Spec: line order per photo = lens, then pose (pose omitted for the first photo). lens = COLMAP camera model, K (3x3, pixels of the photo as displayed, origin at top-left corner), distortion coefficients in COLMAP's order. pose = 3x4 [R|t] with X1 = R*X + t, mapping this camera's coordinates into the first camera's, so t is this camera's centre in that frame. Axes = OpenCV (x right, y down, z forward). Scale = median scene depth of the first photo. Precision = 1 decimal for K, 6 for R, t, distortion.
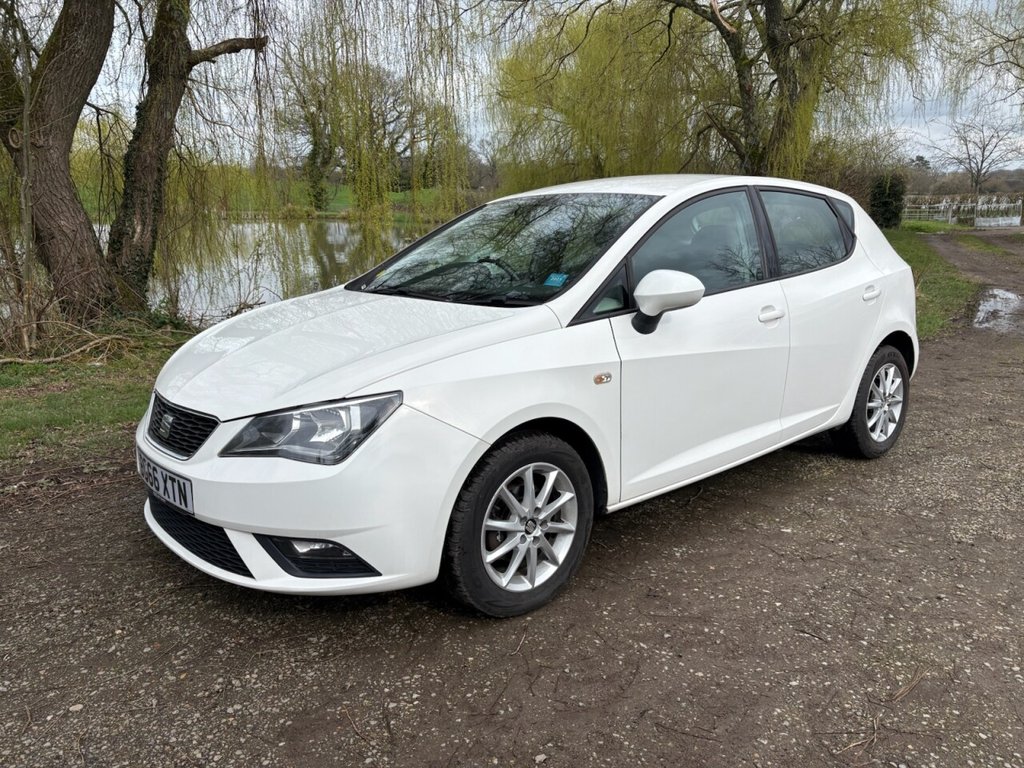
lens RADIAL K [[768.3, 0, 518.4], [0, 768.3, 383.7], [0, 0, 1]] dist [0.050757, -0.050972]
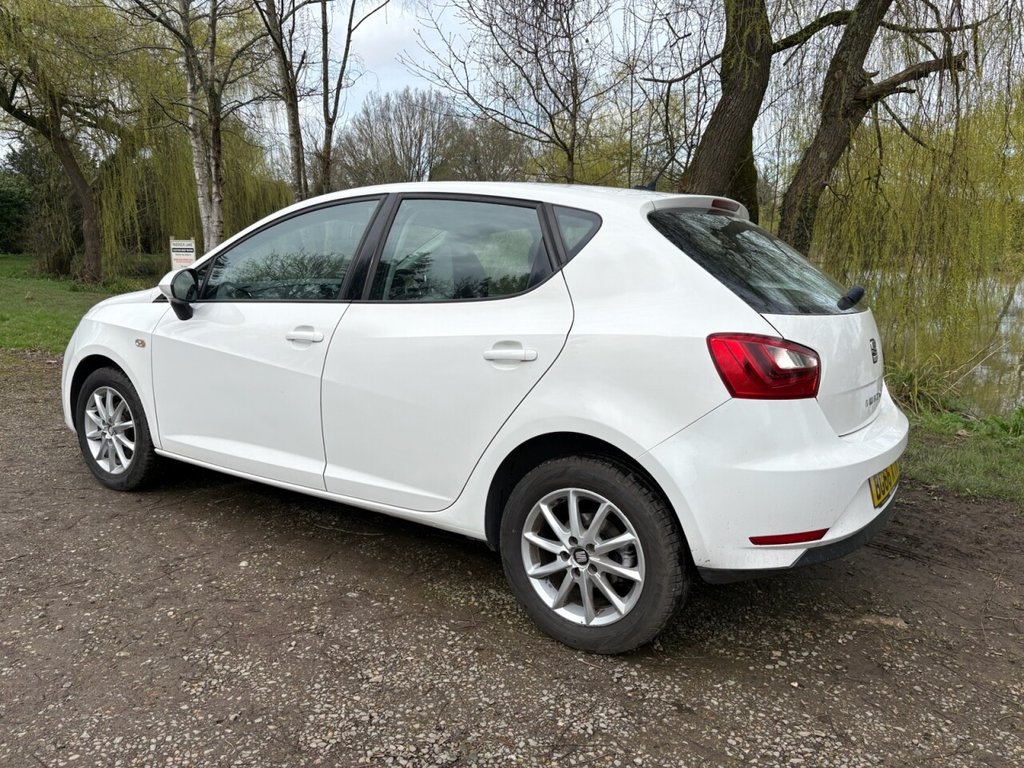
lens RADIAL K [[768.3, 0, 510.7], [0, 768.3, 379.6], [0, 0, 1]] dist [0.050757, -0.050972]
pose [[0.264502, 0.172927, -0.948754, 1.364173], [-0.235755, 0.965537, 0.110260, -0.213347], [0.935125, 0.194509, 0.296155, 1.062948]]
